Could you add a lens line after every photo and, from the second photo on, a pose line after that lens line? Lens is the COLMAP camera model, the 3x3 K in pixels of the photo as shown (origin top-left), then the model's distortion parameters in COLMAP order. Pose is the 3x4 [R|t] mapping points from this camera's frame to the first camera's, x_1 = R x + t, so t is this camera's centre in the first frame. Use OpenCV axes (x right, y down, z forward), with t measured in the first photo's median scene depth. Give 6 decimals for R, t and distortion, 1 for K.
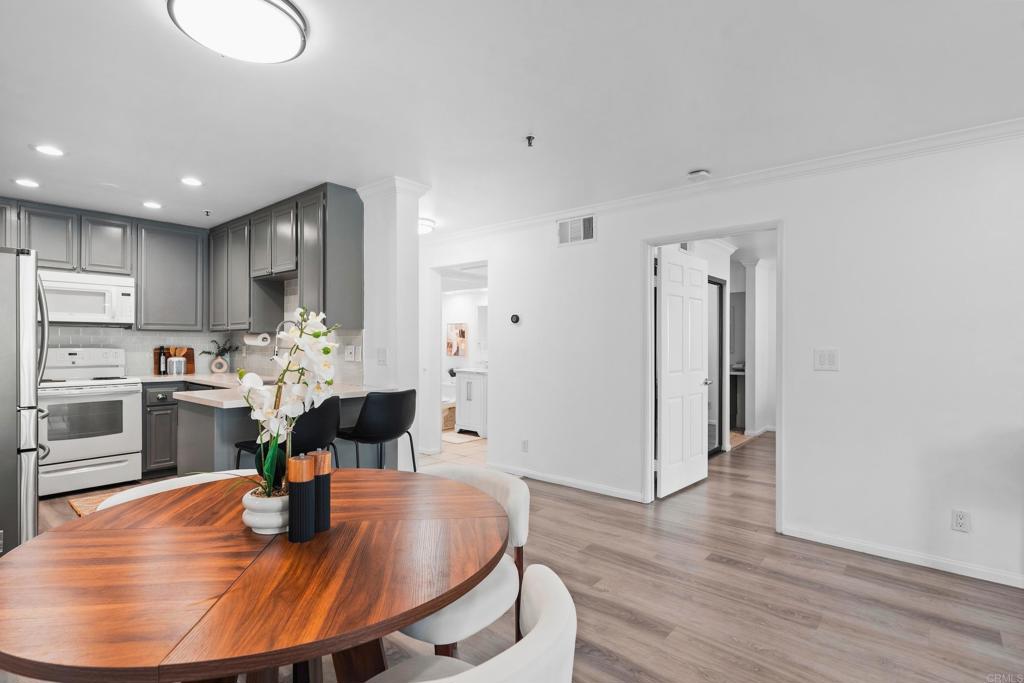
lens RADIAL K [[507.7, 0, 510.8], [0, 507.7, 345.1], [0, 0, 1]] dist [0.004759, 0.000848]
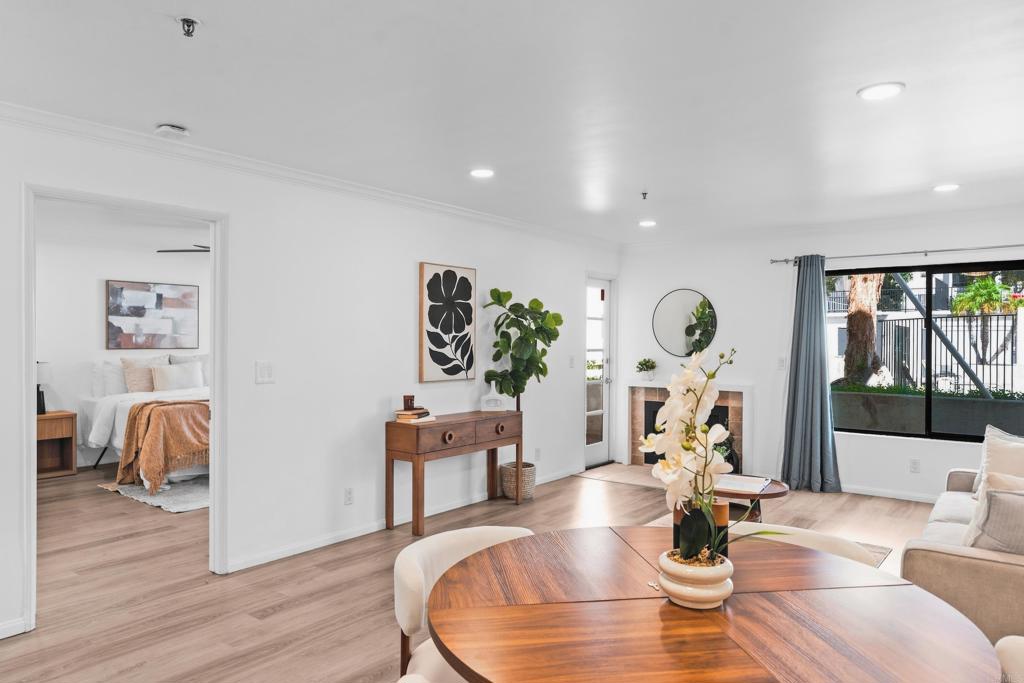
lens RADIAL K [[681.7, 0, 511.2], [0, 681.7, 340.6], [0, 0, 1]] dist [-0.000481, -0.000391]
pose [[-0.052217, -0.003704, 0.998629, -0.752841], [0.002515, 0.999989, 0.003840, -0.037394], [-0.998633, 0.002712, -0.052207, 0.652915]]
